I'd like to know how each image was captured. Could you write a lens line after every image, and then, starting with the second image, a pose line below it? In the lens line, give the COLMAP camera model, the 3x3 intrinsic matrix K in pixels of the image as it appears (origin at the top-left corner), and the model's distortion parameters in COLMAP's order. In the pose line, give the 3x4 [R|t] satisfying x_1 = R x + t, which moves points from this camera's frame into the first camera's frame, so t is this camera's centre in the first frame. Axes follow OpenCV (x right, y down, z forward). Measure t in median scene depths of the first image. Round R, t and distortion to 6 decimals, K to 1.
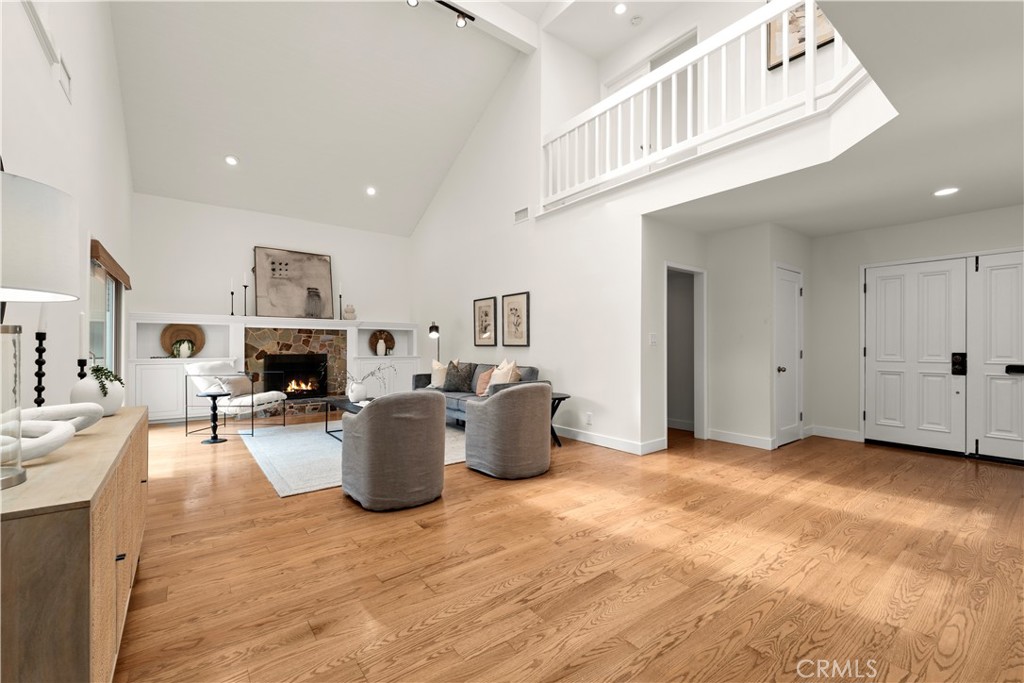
lens RADIAL K [[424.2, 0, 513.5], [0, 424.2, 347.3], [0, 0, 1]] dist [0.003638, -0.000579]
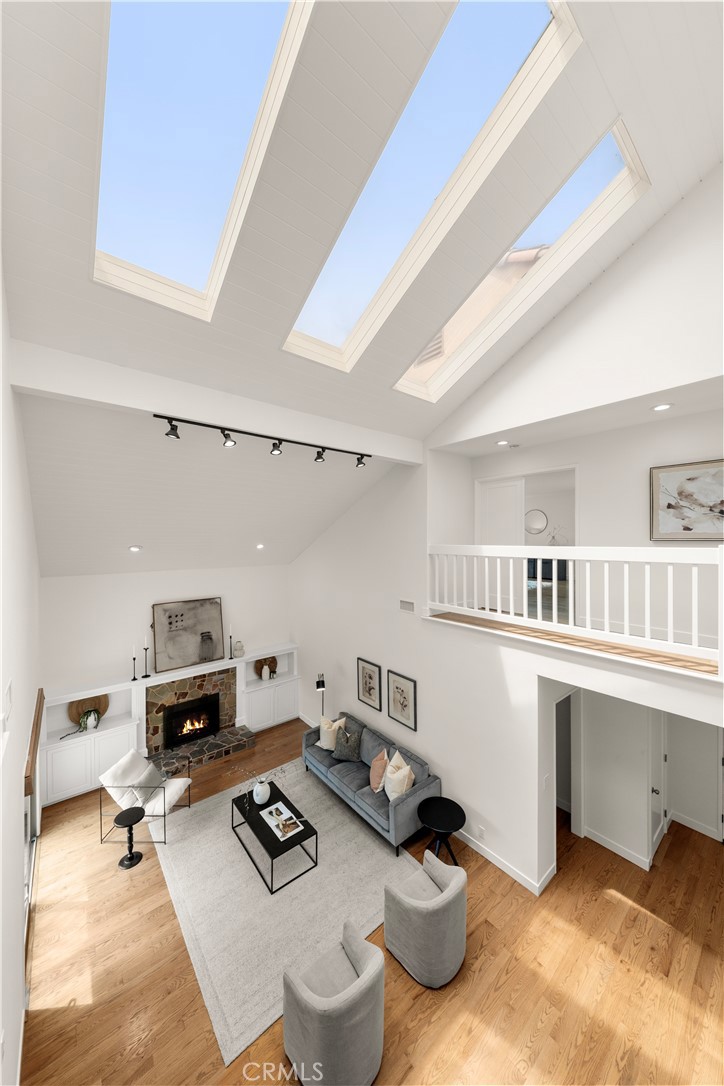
lens RADIAL K [[362.9, 0, 363.8], [0, 362.9, 538.4], [0, 0, 1]] dist [-0.003689, -0.000303]
pose [[0.999368, -0.005518, 0.035124, -0.111627], [0.005685, 0.999973, -0.004639, -0.430433], [-0.035097, 0.004836, 0.999372, 0.059610]]
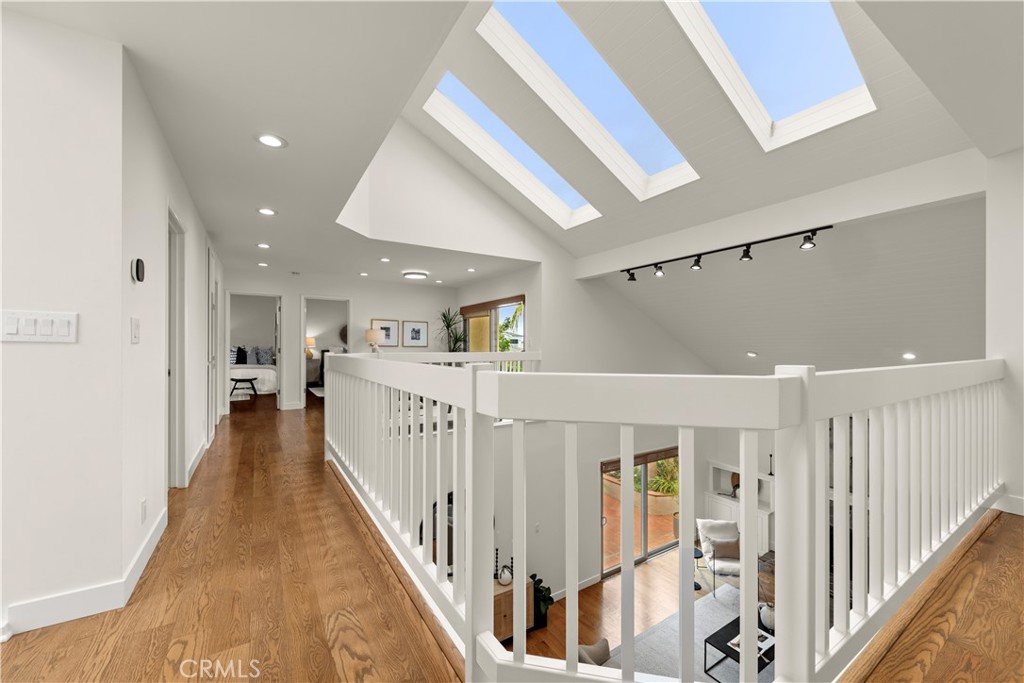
lens RADIAL K [[399.3, 0, 505.1], [0, 399.3, 344.2], [0, 0, 1]] dist [0.001959, 0.000065]
pose [[-0.102458, -0.008276, -0.994703, 0.520088], [0.001549, 0.999963, -0.008479, -0.431113], [0.994736, -0.002410, -0.102441, 0.387205]]
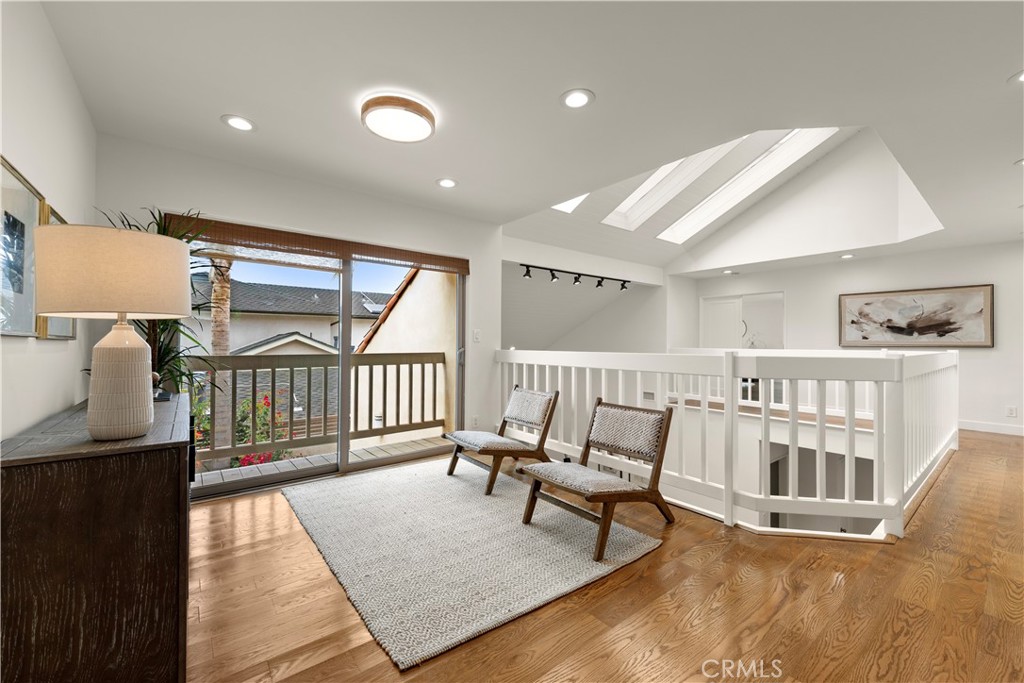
lens RADIAL K [[407.3, 0, 512.4], [0, 407.3, 339.7], [0, 0, 1]] dist [0.007273, -0.003948]
pose [[0.999799, 0.001872, 0.019968, -0.407038], [-0.001747, 0.999979, -0.006312, -0.434530], [-0.019980, 0.006276, 0.999781, -0.307517]]
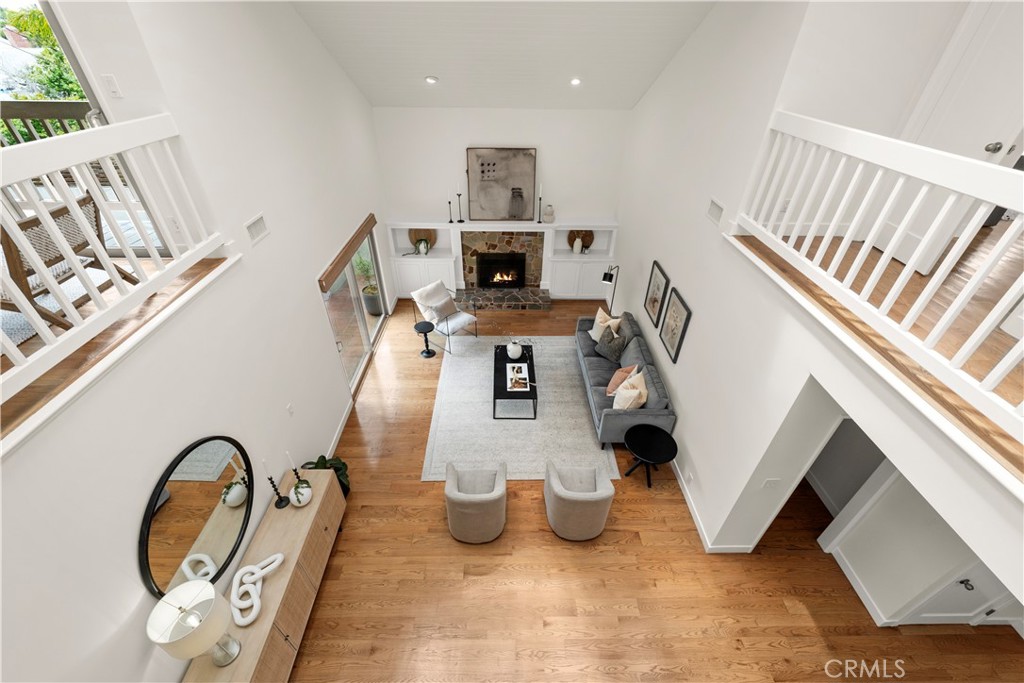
lens RADIAL K [[407.3, 0, 513.7], [0, 407.3, 348.7], [0, 0, 1]] dist [0.007273, -0.003948]
pose [[0.803802, 0.366417, -0.468659, 0.138246], [-0.017036, 0.801653, 0.597546, -0.476887], [0.594654, -0.472324, 0.650613, 0.204131]]
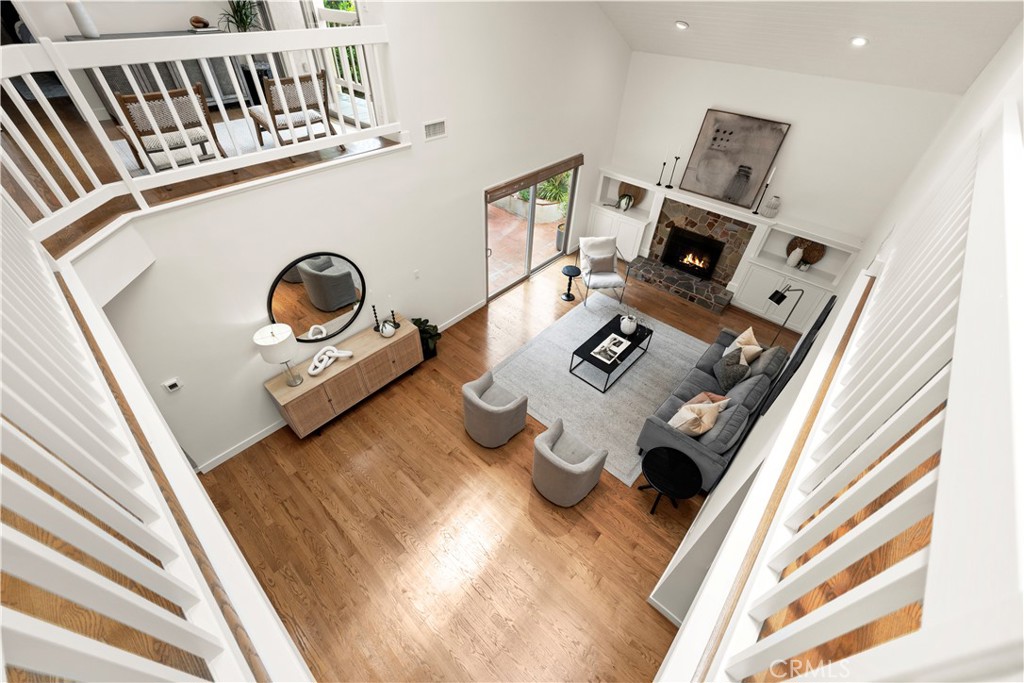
lens RADIAL K [[407.3, 0, 511.4], [0, 407.3, 348.8], [0, 0, 1]] dist [0.007273, -0.003948]
pose [[0.176131, 0.669674, -0.721467, 0.343725], [-0.030900, 0.736325, 0.675922, -0.478395], [0.983882, -0.096758, 0.150382, 0.416750]]
